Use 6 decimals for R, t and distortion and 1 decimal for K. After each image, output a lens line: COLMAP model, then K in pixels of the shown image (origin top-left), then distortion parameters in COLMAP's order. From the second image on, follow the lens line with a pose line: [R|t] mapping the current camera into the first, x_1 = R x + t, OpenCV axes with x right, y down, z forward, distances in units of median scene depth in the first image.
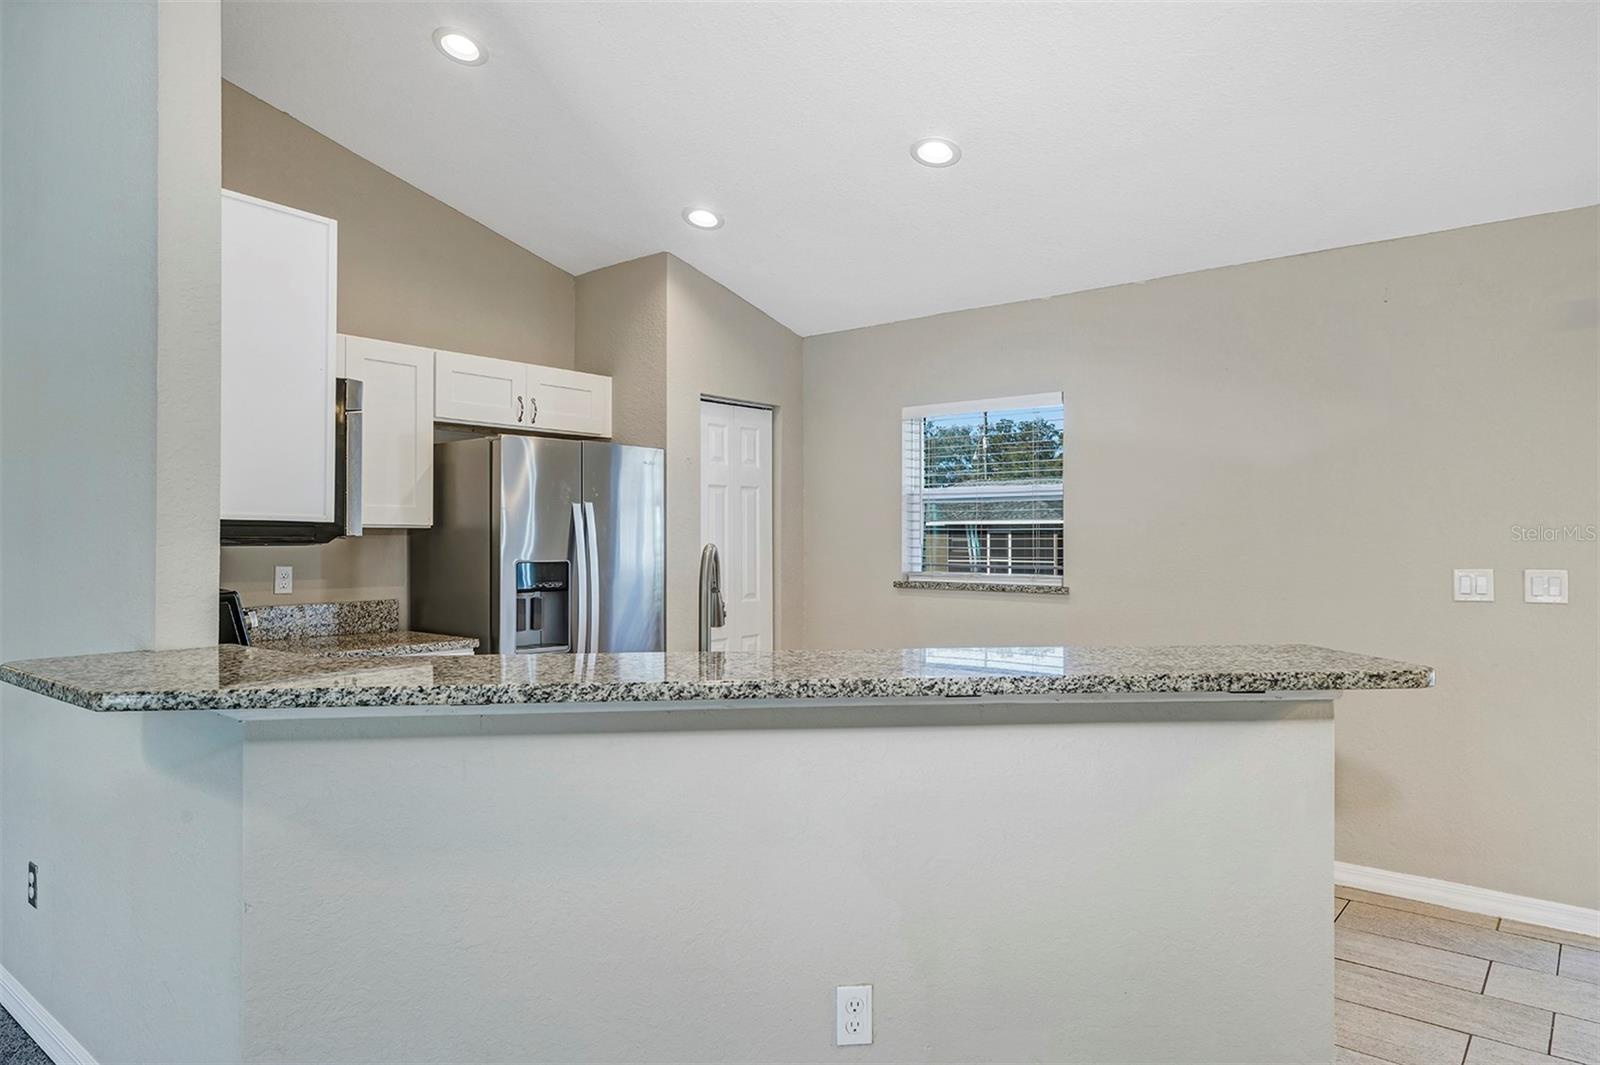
lens RADIAL K [[984.4, 0, 804.4], [0, 984.4, 540.0], [0, 0, 1]] dist [0.002331, -0.000534]
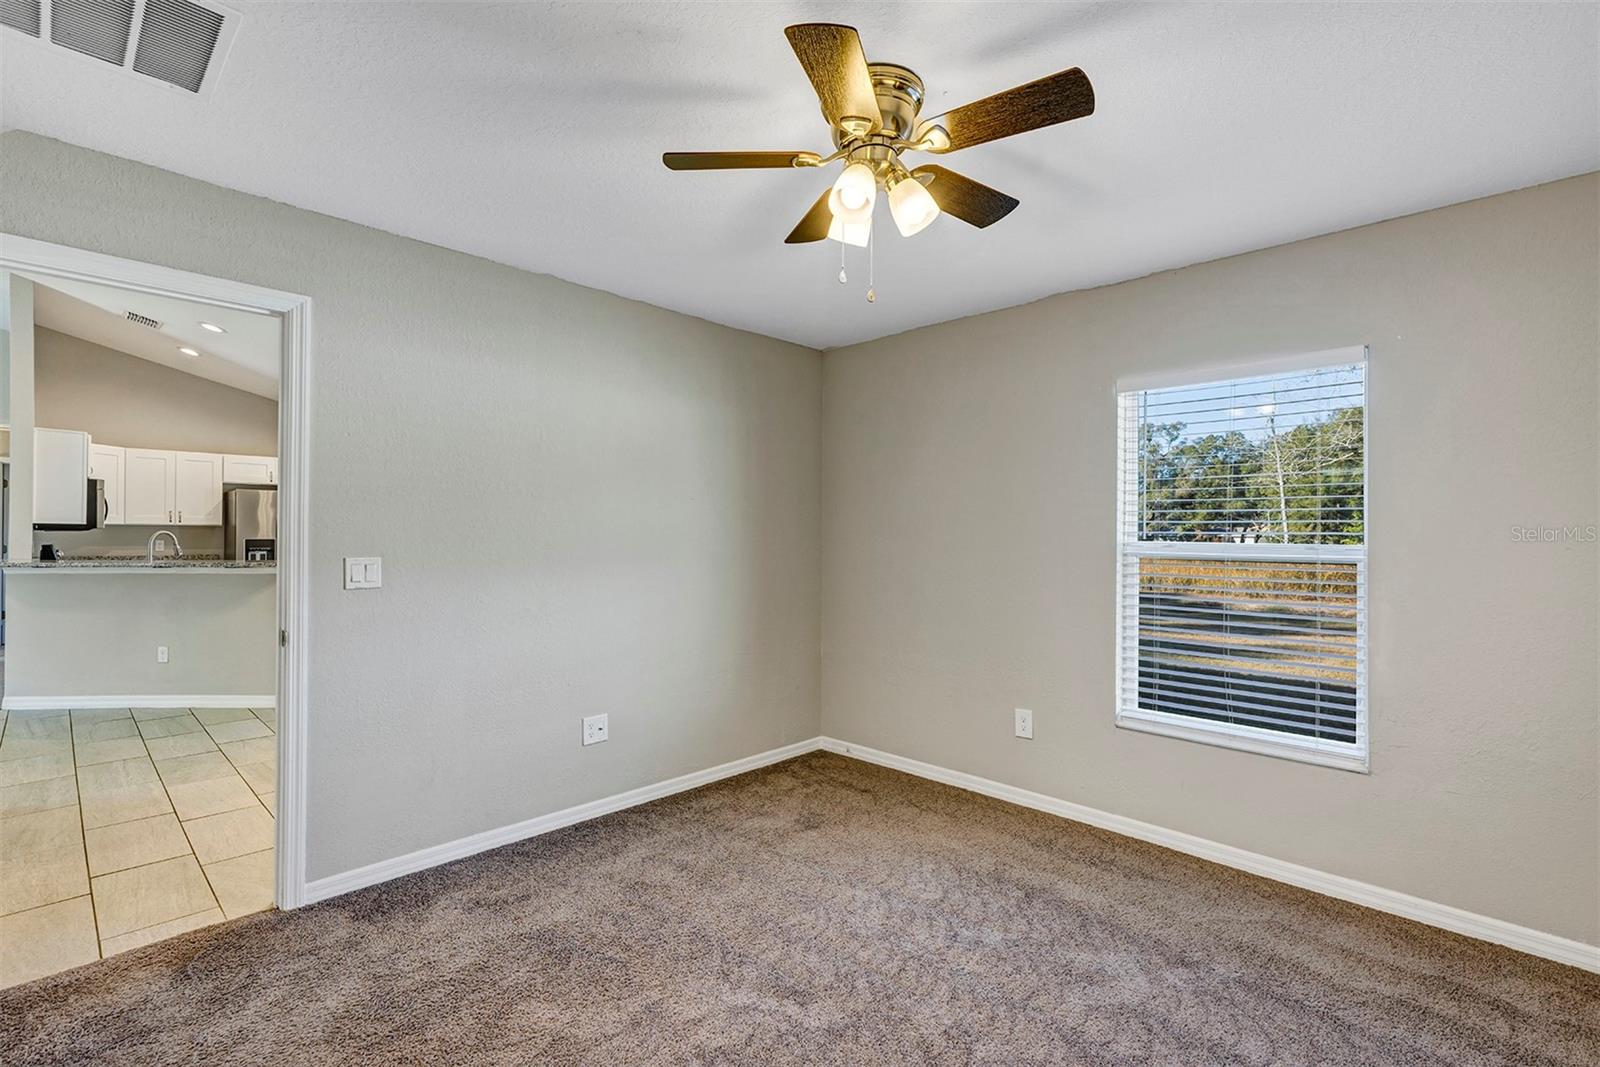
lens RADIAL K [[725.6, 0, 804.9], [0, 725.6, 533.5], [0, 0, 1]] dist [0.001780, 0.001046]
pose [[0.997102, 0.004114, -0.075969, 1.234868], [-0.004165, 0.999991, -0.000514, 0.003241], [0.075966, 0.000829, 0.997110, -0.726258]]
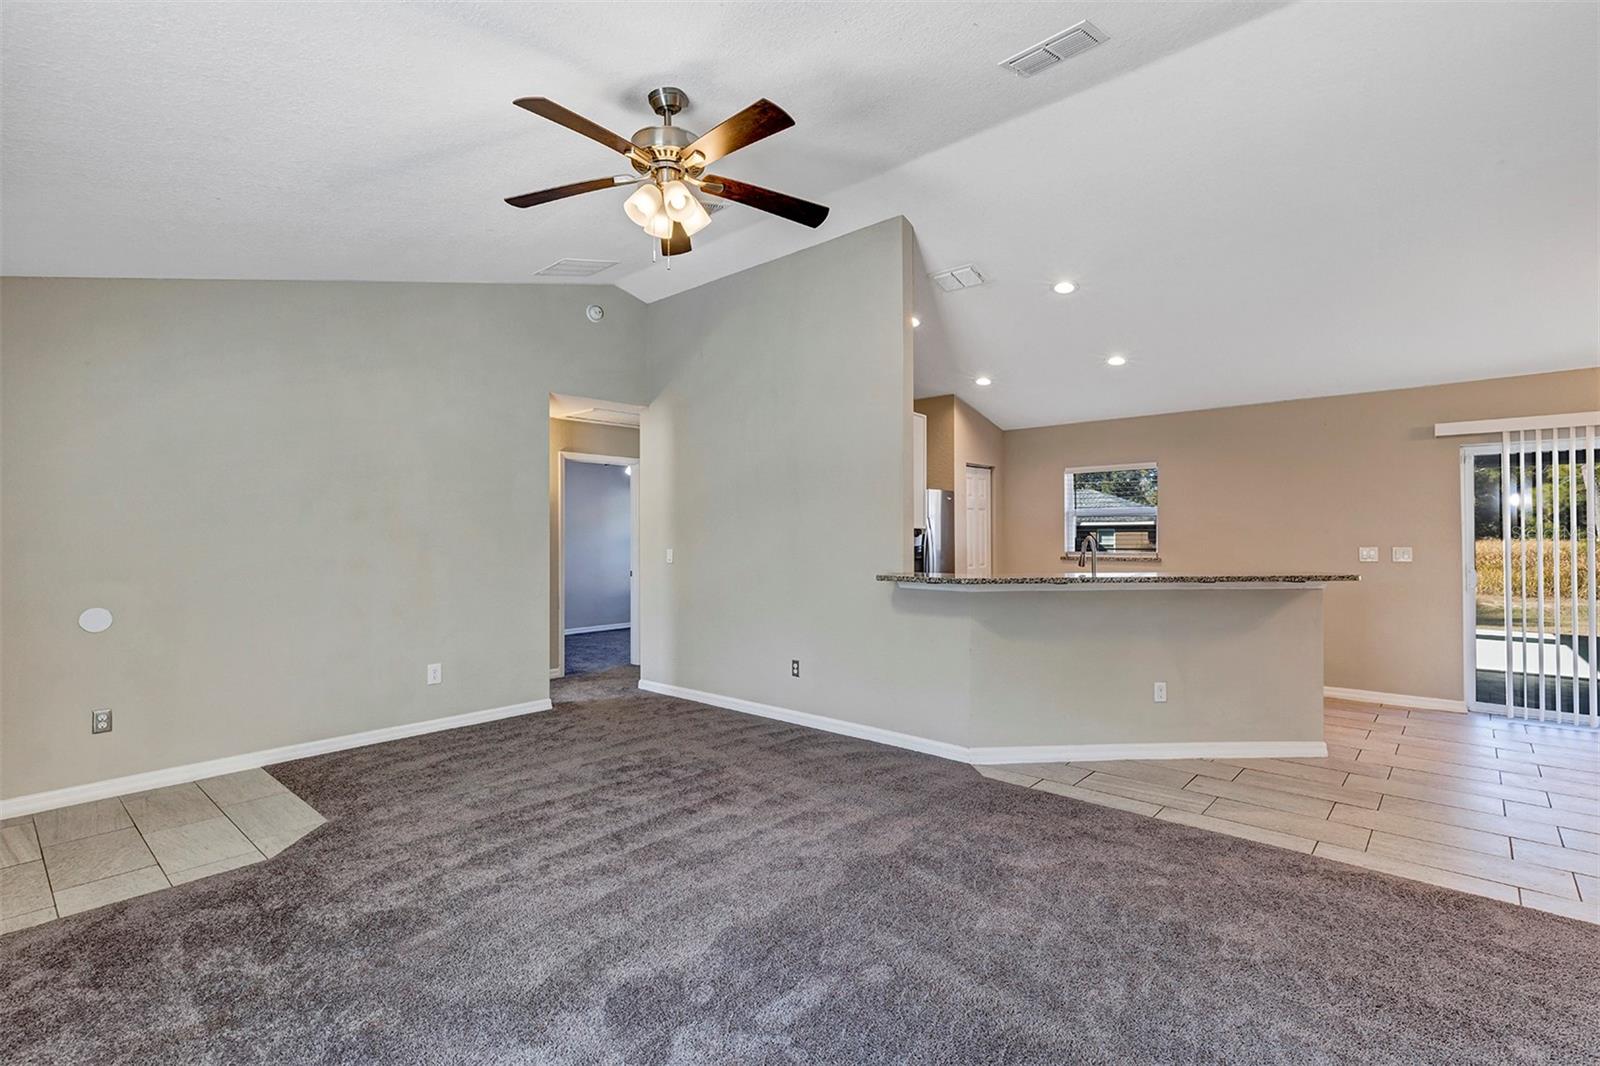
lens RADIAL K [[725.6, 0, 808.4], [0, 725.6, 536.1], [0, 0, 1]] dist [0.001780, 0.001046]
pose [[0.998778, -0.003393, -0.049300, -0.413322], [0.003273, 0.999991, -0.002507, 0.003505], [0.049308, 0.002343, 0.998781, -0.575915]]
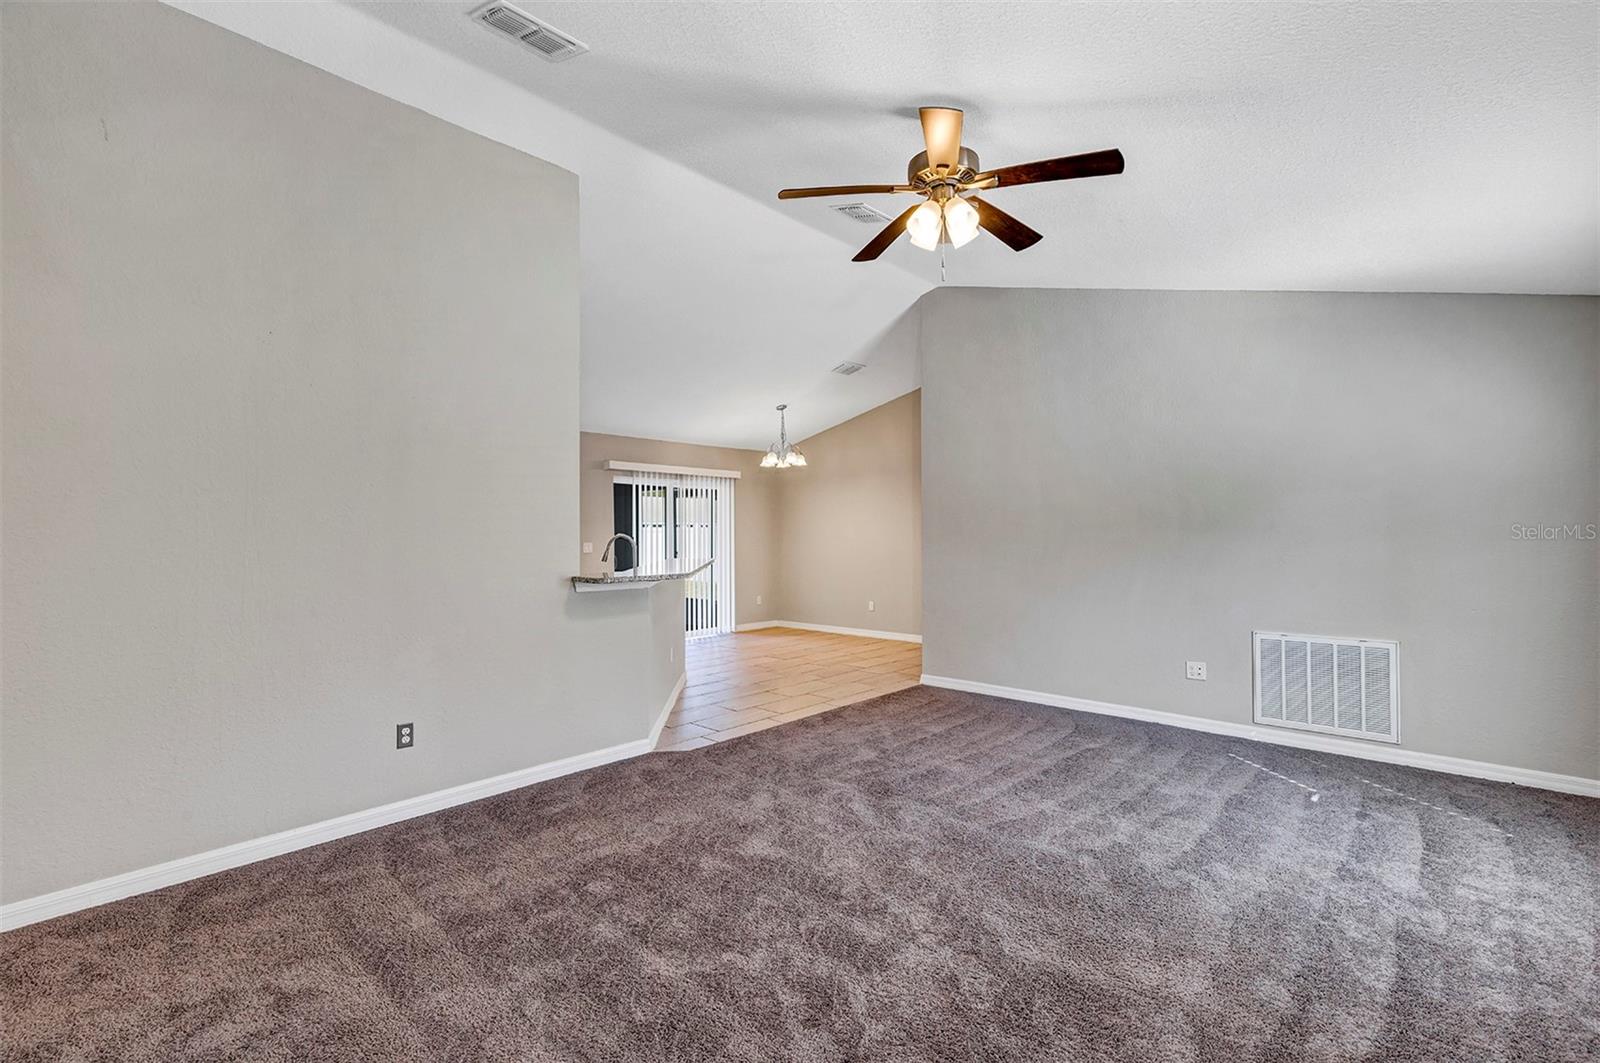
lens RADIAL K [[725.6, 0, 804.1], [0, 725.6, 532.3], [0, 0, 1]] dist [0.001780, 0.001046]
pose [[0.046159, 0.001908, 0.998932, -1.263950], [0.013177, 0.999910, -0.002518, 0.007723], [-0.998847, 0.013279, 0.046129, 0.160334]]
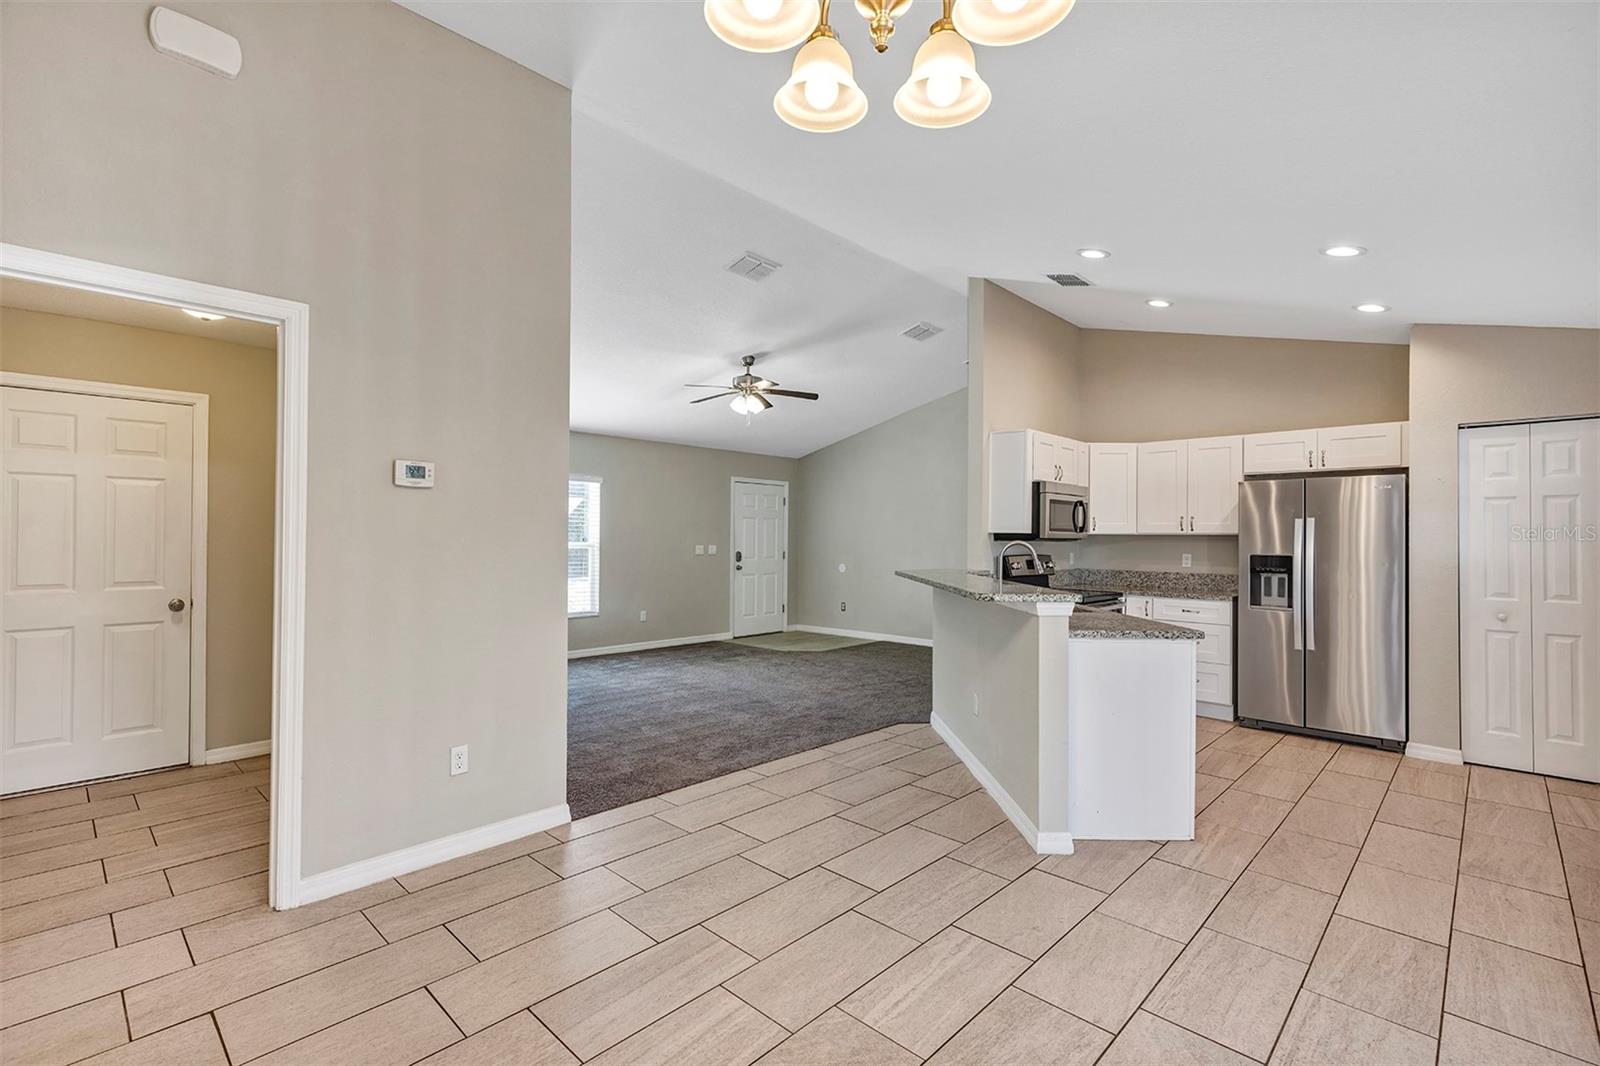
lens RADIAL K [[725.6, 0, 792.5], [0, 725.6, 532.1], [0, 0, 1]] dist [0.001780, 0.001046]
pose [[-0.077054, -0.006274, -0.997007, 0.996215], [-0.011251, 0.999922, -0.005423, -0.000844], [0.996963, 0.010799, -0.077119, 0.280455]]
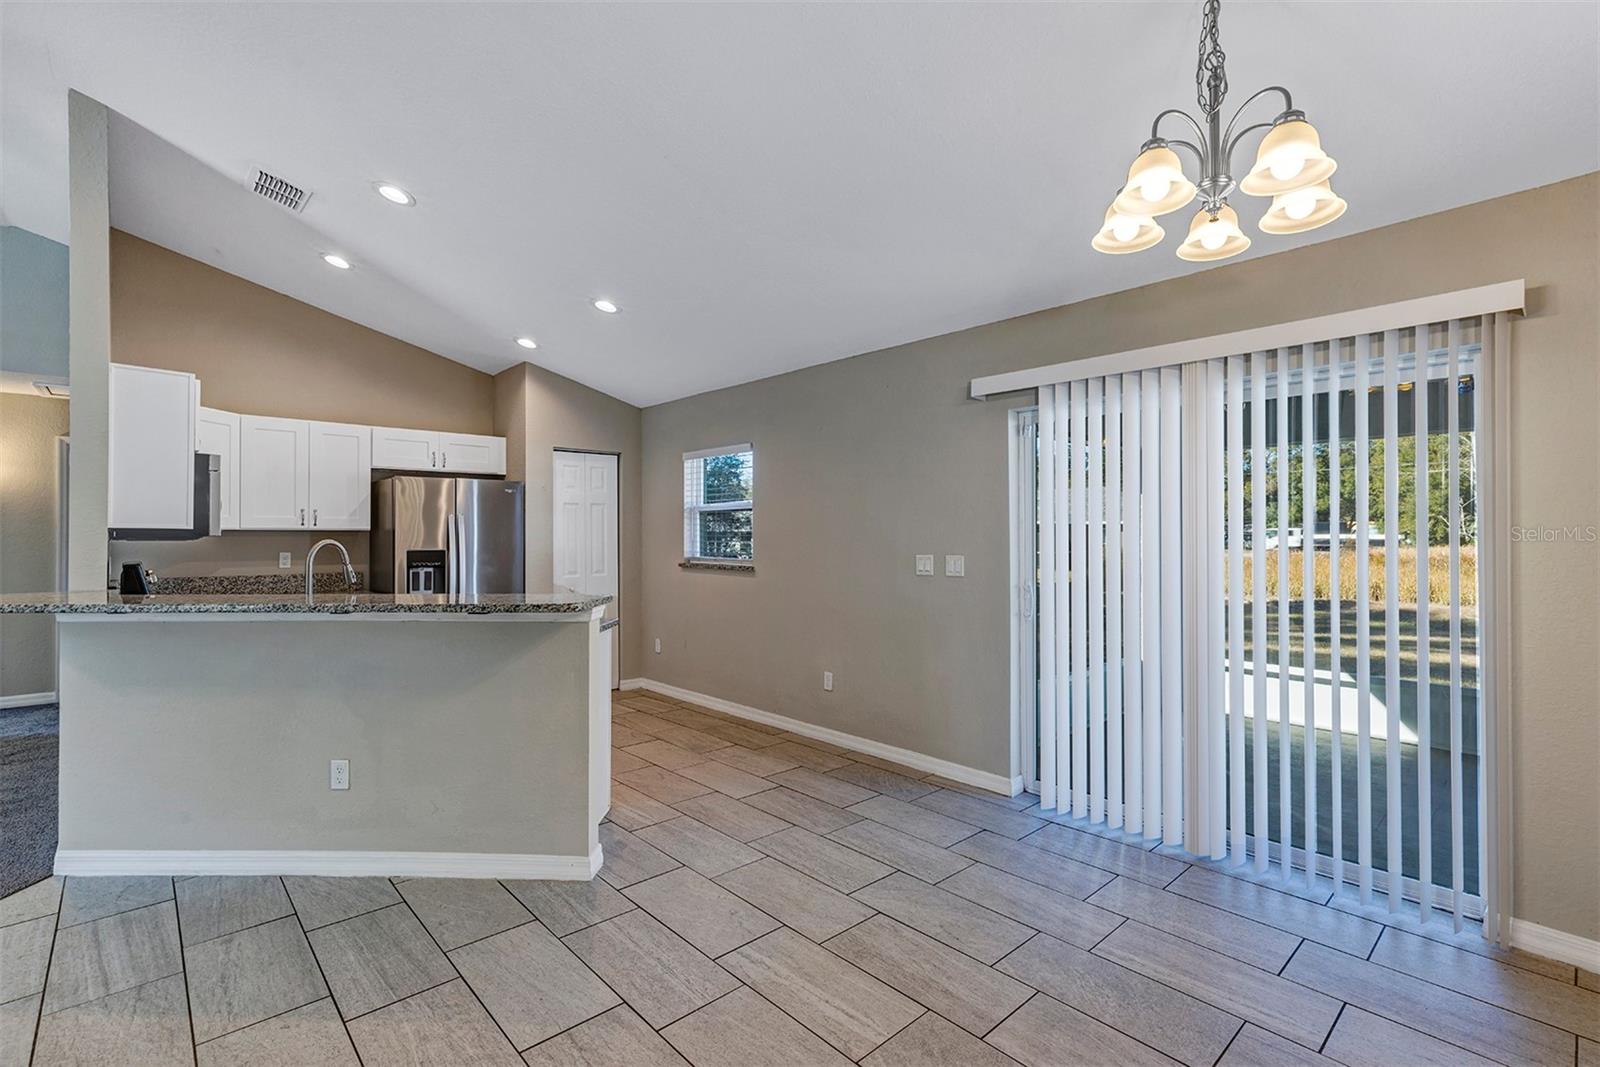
lens RADIAL K [[725.6, 0, 804.5], [0, 725.6, 535.9], [0, 0, 1]] dist [0.001780, 0.001046]
pose [[0.991389, -0.001142, -0.130944, 0.537314], [0.001091, 0.999999, -0.000458, -0.001048], [0.130944, 0.000311, 0.991390, -0.156456]]
